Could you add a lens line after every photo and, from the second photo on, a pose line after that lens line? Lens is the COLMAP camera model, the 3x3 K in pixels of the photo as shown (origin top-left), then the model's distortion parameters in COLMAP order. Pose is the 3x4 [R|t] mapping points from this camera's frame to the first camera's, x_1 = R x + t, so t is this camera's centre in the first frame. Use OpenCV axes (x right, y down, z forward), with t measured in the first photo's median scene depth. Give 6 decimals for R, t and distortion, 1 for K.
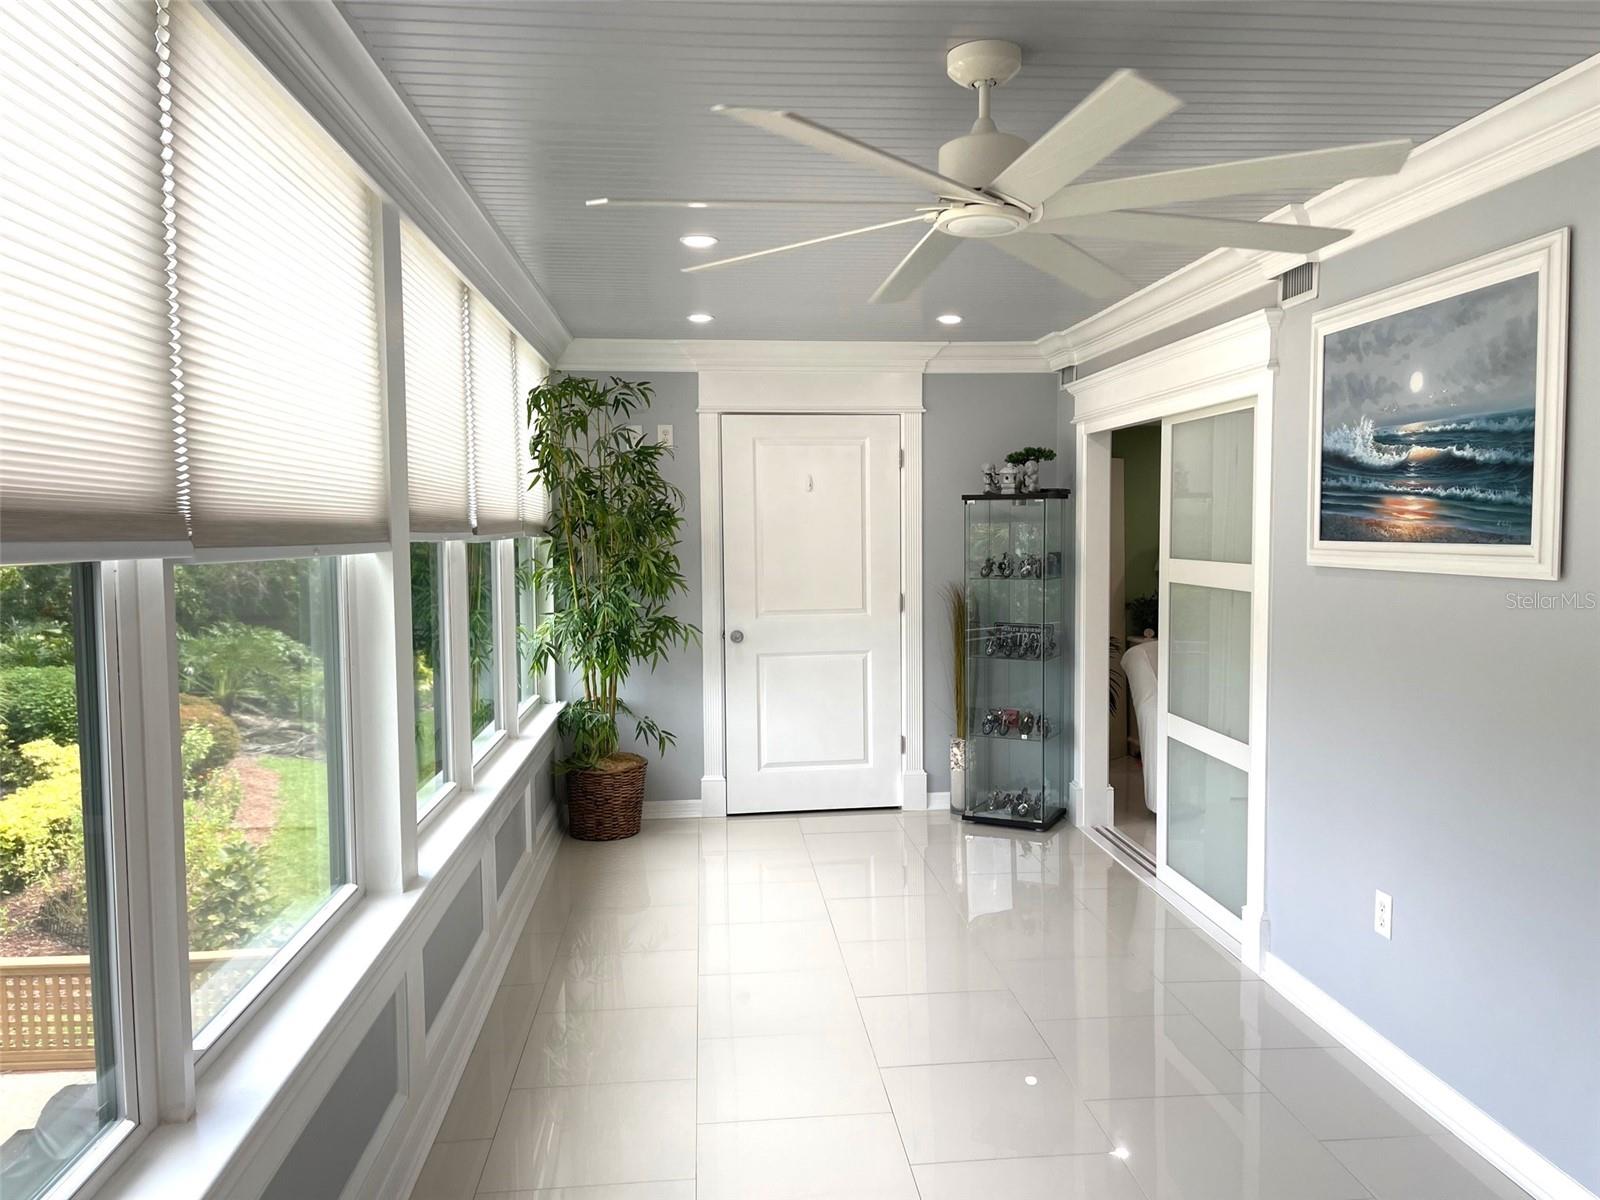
lens RADIAL K [[1206.2, 0, 802.2], [0, 1206.2, 602.9], [0, 0, 1]] dist [-0.009200, -0.003298]
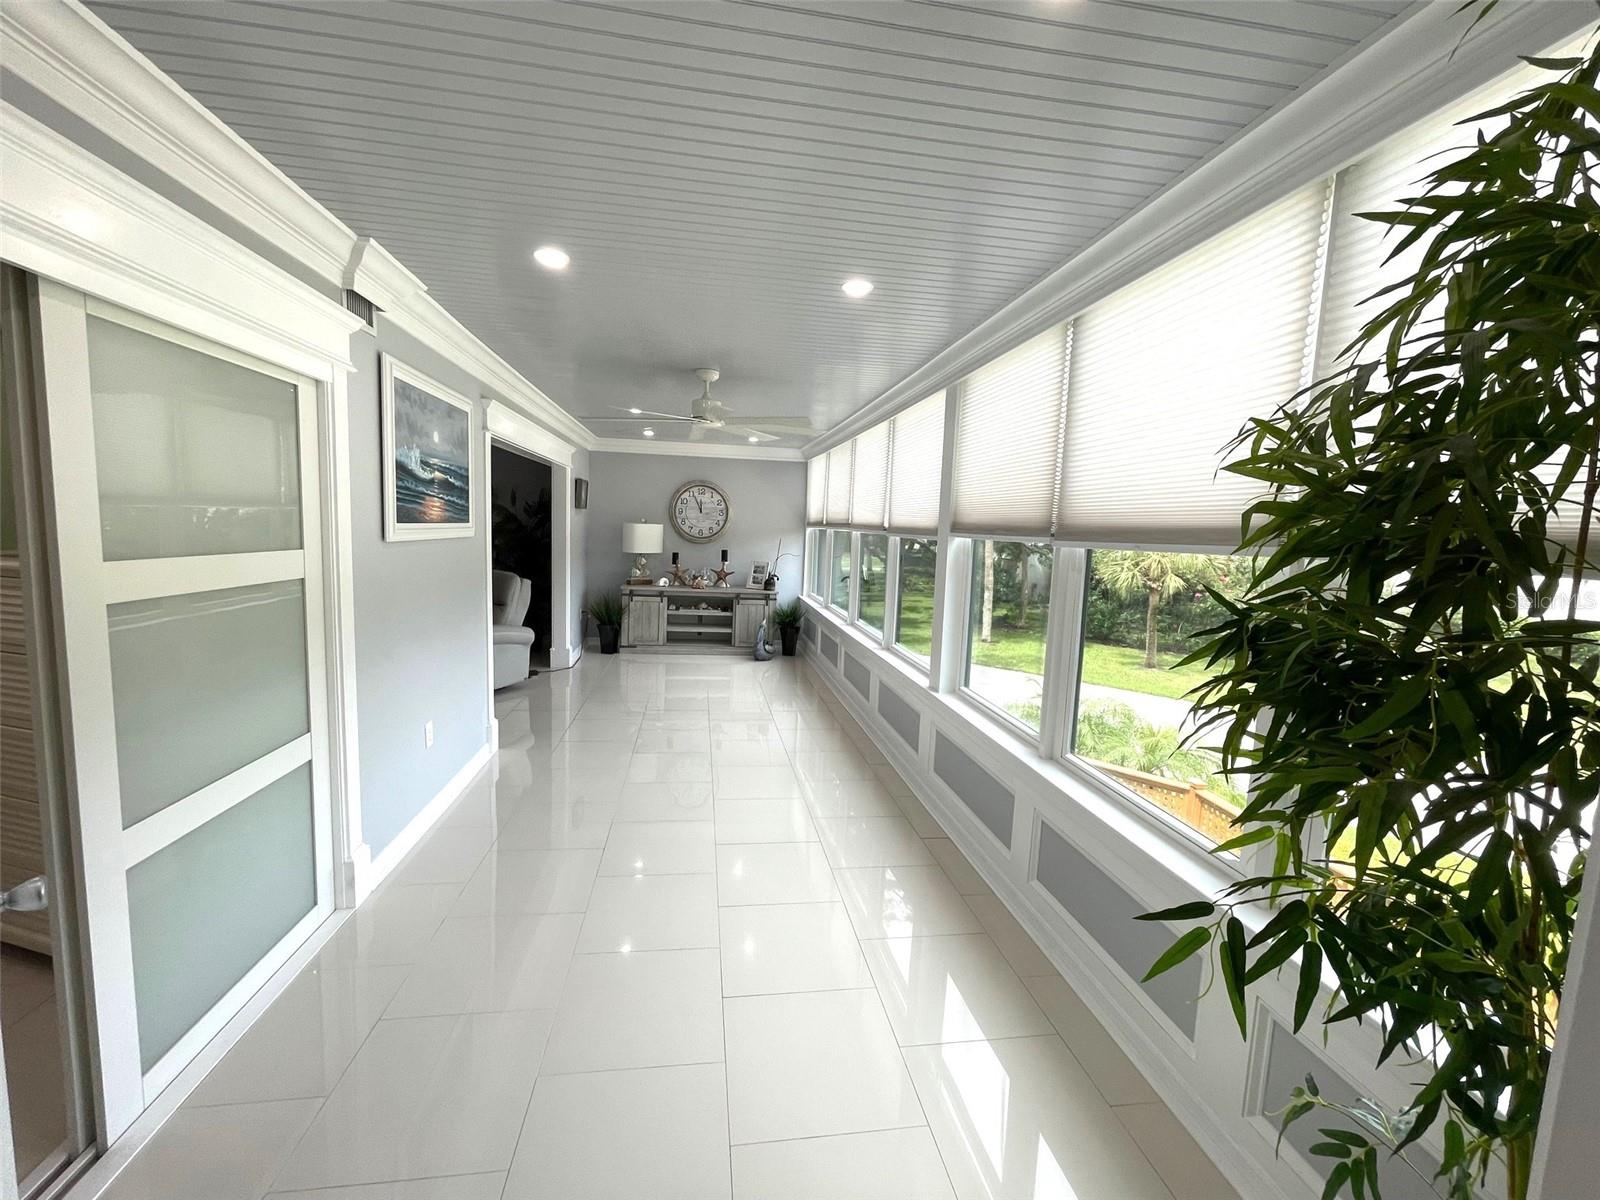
lens RADIAL K [[662.5, 0, 799.3], [0, 662.5, 591.3], [0, 0, 1]] dist [-0.000482, -0.000007]
pose [[-0.997342, -0.020514, -0.069921, 0.014391], [-0.031541, 0.986539, 0.160457, -0.122497], [0.065688, 0.162235, -0.984563, 1.967782]]
